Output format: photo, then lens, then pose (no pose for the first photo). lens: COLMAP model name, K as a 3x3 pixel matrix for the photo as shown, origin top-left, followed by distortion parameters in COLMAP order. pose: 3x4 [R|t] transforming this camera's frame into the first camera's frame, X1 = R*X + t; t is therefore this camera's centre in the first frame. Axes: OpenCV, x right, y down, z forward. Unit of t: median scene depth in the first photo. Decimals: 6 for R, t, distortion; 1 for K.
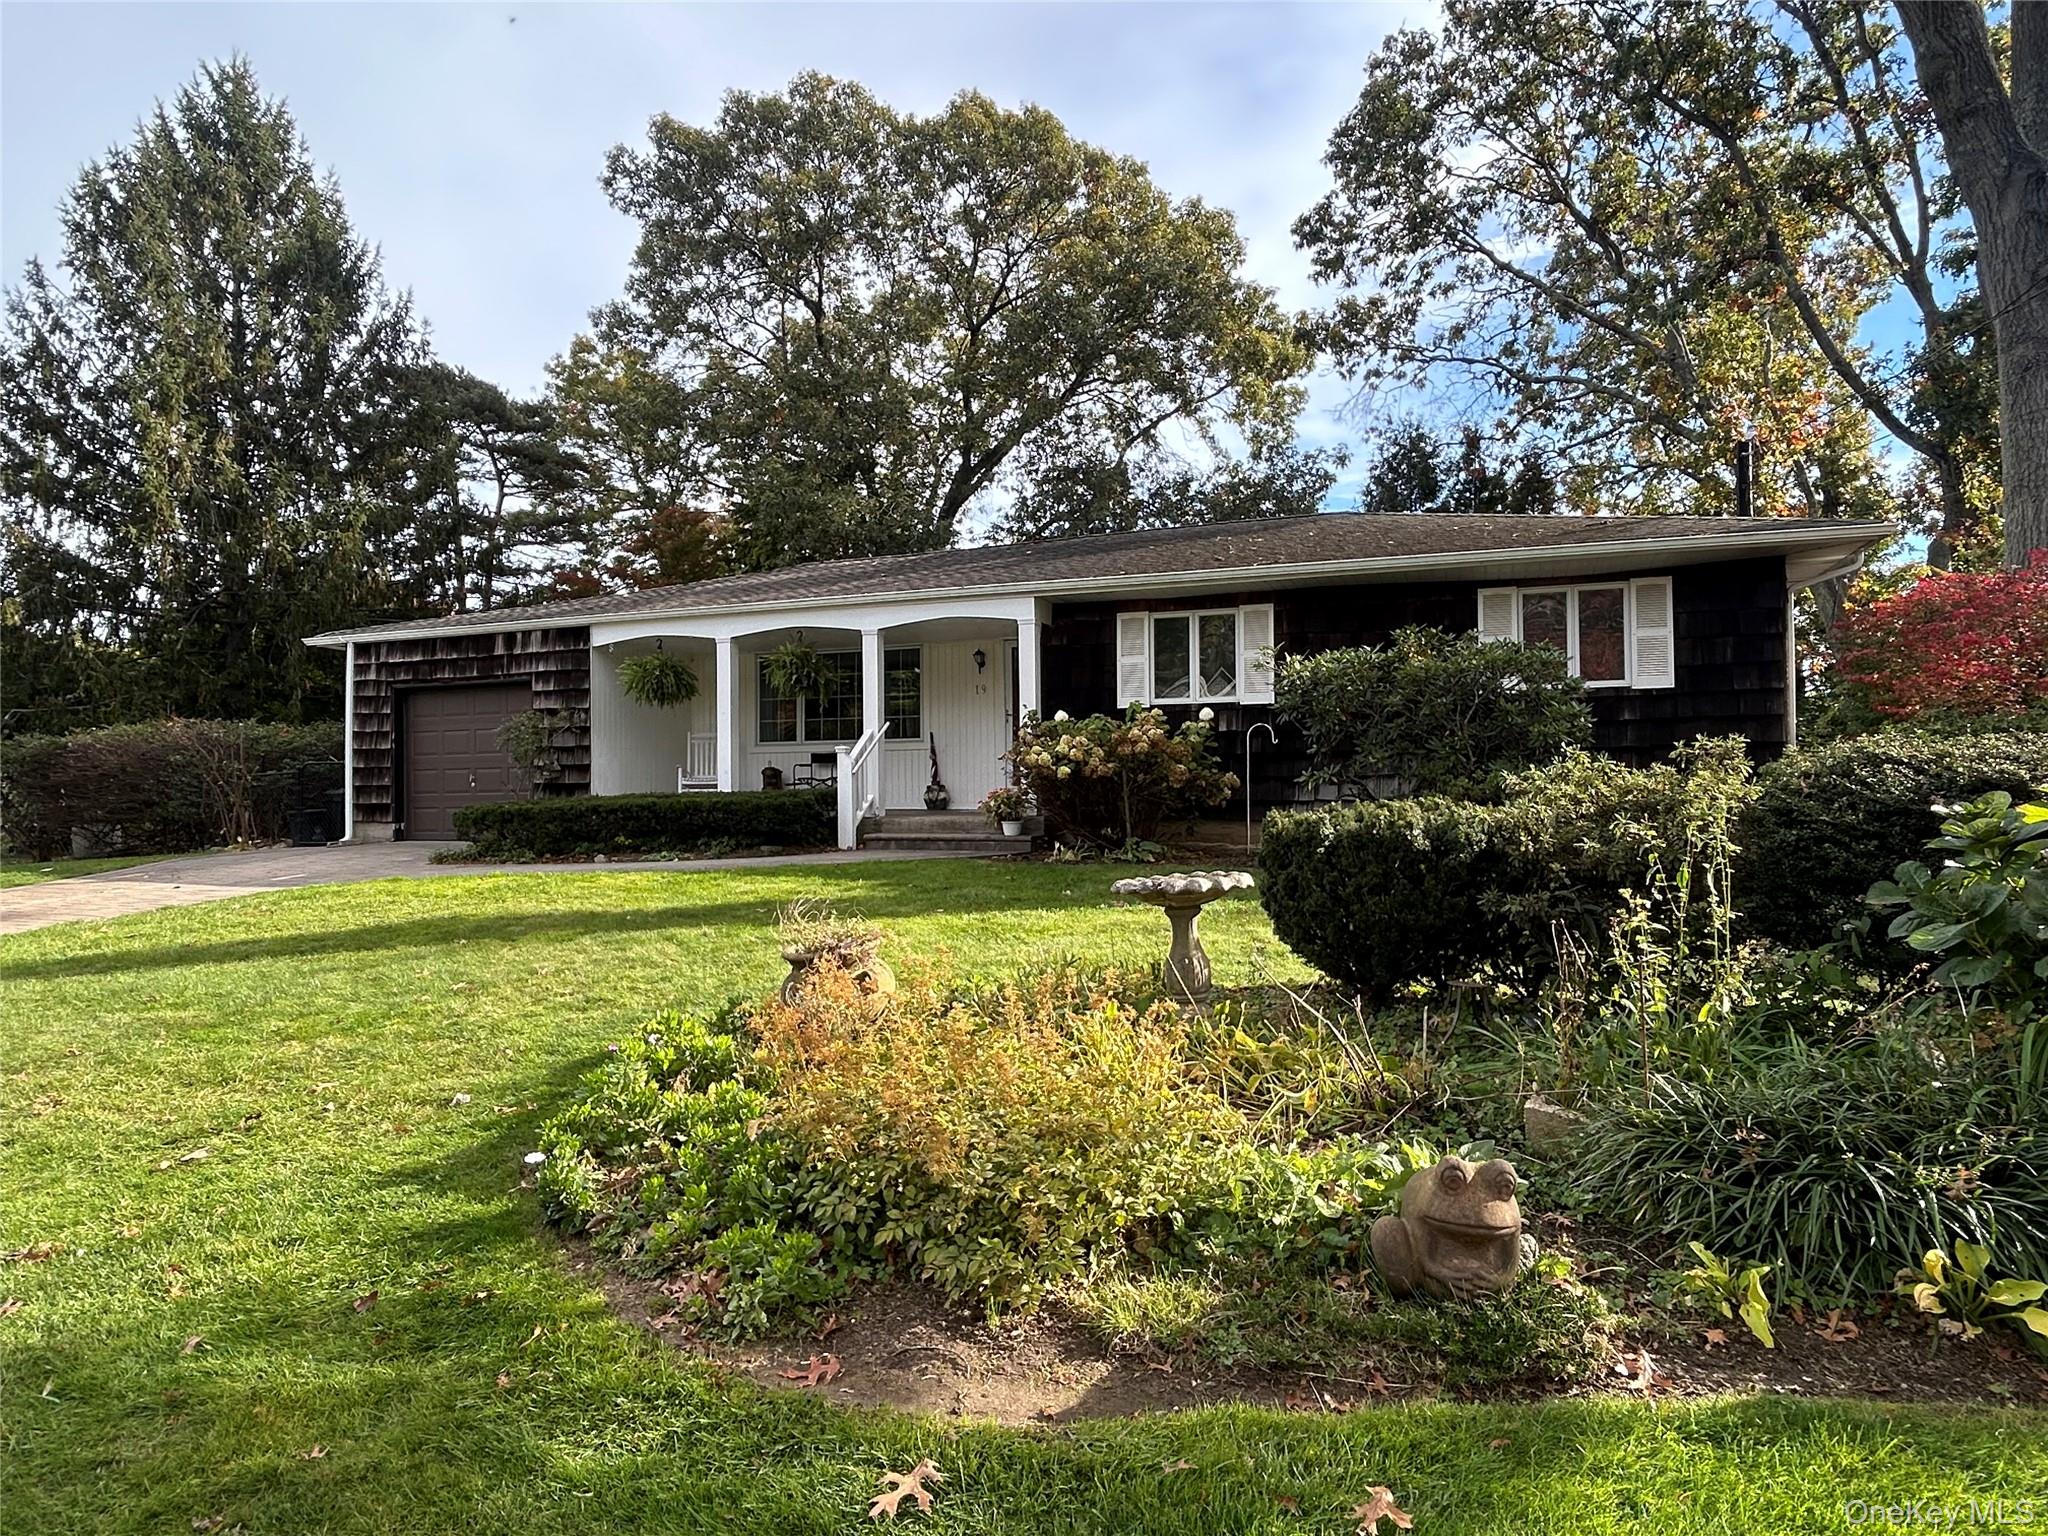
lens RADIAL K [[1208.0, 0, 1036.8], [0, 1208.0, 772.7], [0, 0, 1]] dist [-0.003698, -0.000364]
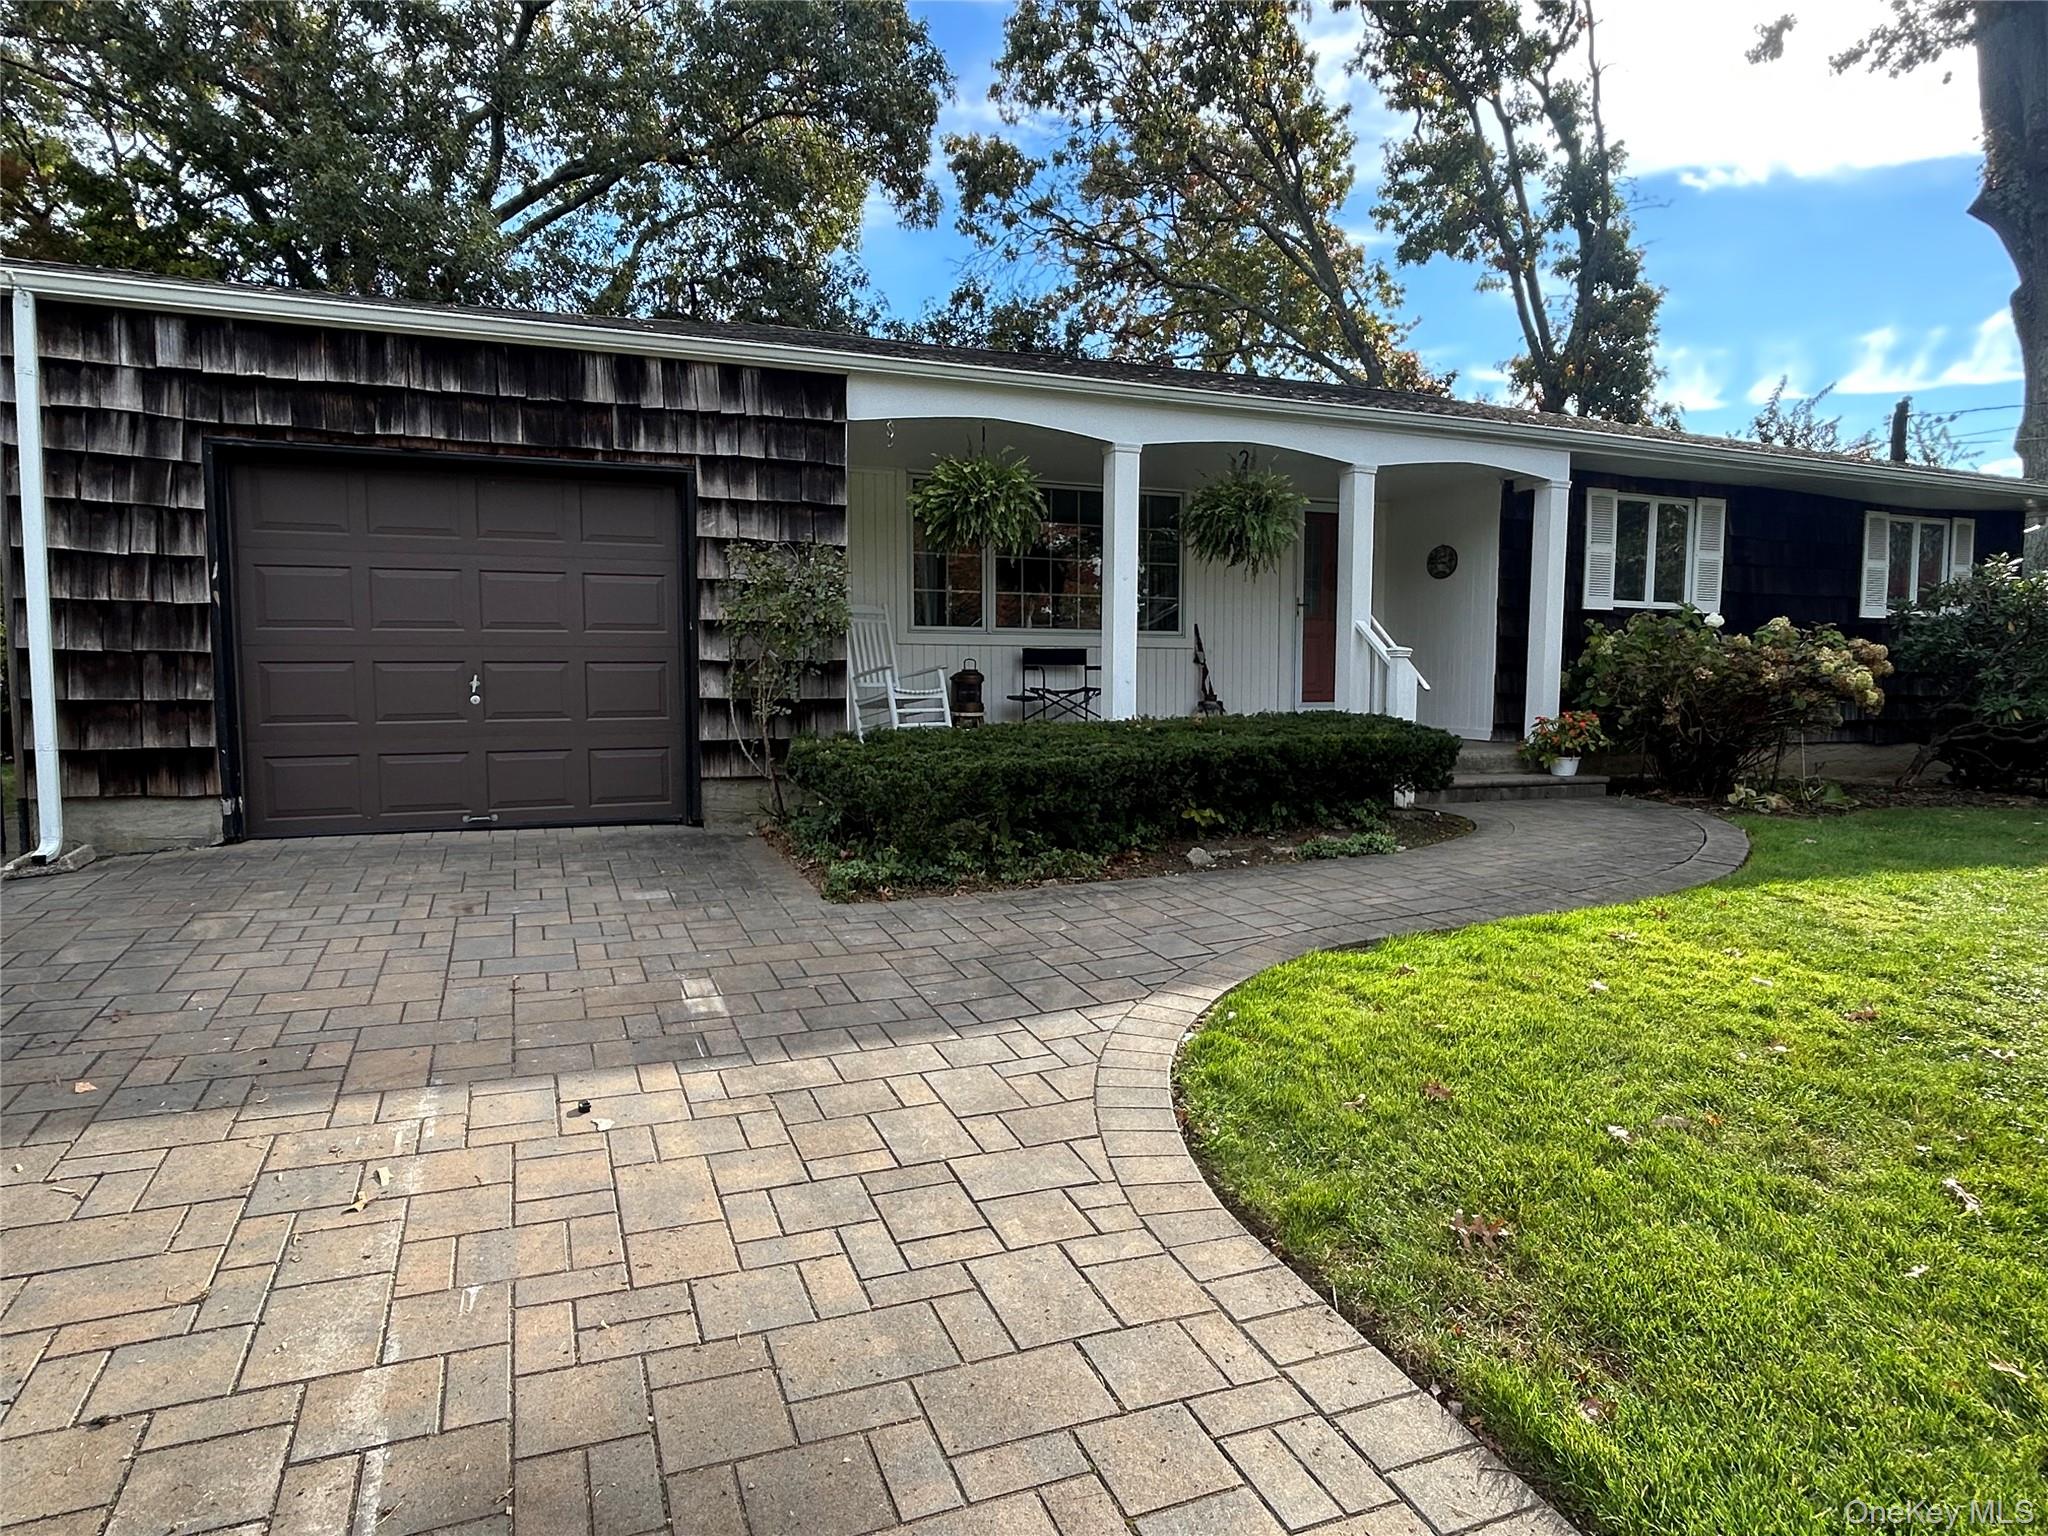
lens RADIAL K [[1208.0, 0, 1018.3], [0, 1208.0, 772.7], [0, 0, 1]] dist [-0.003698, -0.000364]
pose [[0.734102, -0.041317, 0.677781, -0.628203], [-0.023153, 0.996044, 0.085796, -0.005687], [-0.678644, -0.078675, 0.730241, 0.564527]]
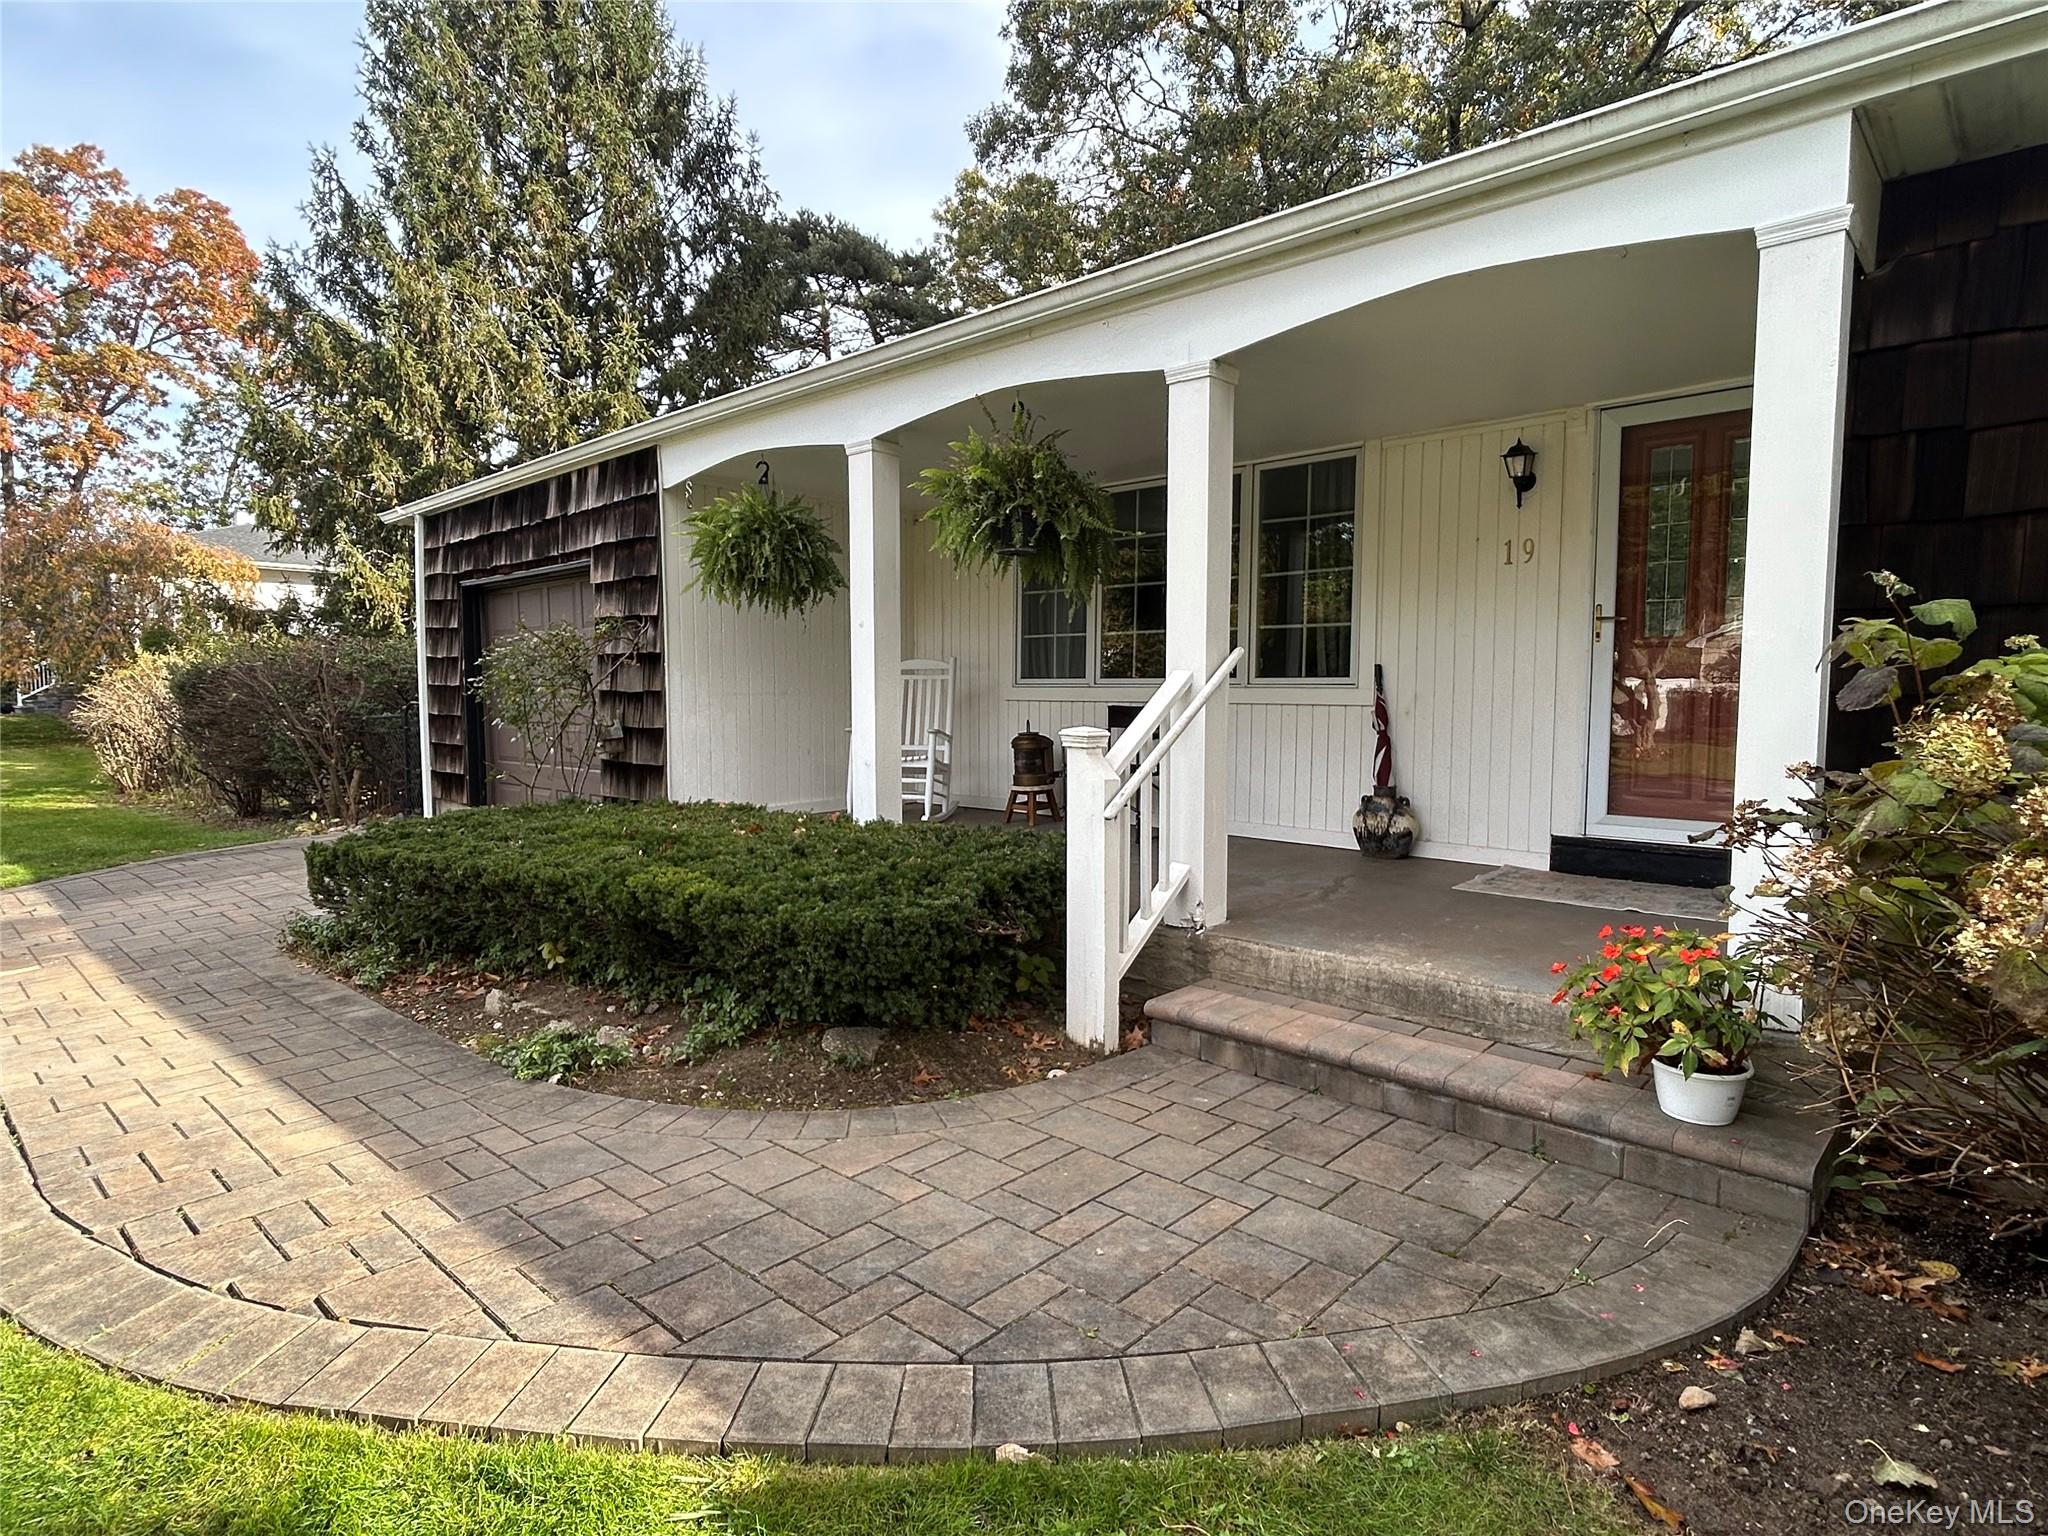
lens RADIAL K [[1108.3, 0, 1027.2], [0, 1108.3, 776.4], [0, 0, 1]] dist [-0.006283, -0.000249]
pose [[0.921133, 0.042477, -0.386923, -0.050496], [-0.004812, 0.995195, 0.097797, -0.031504], [0.389218, -0.088222, 0.916911, 0.610447]]
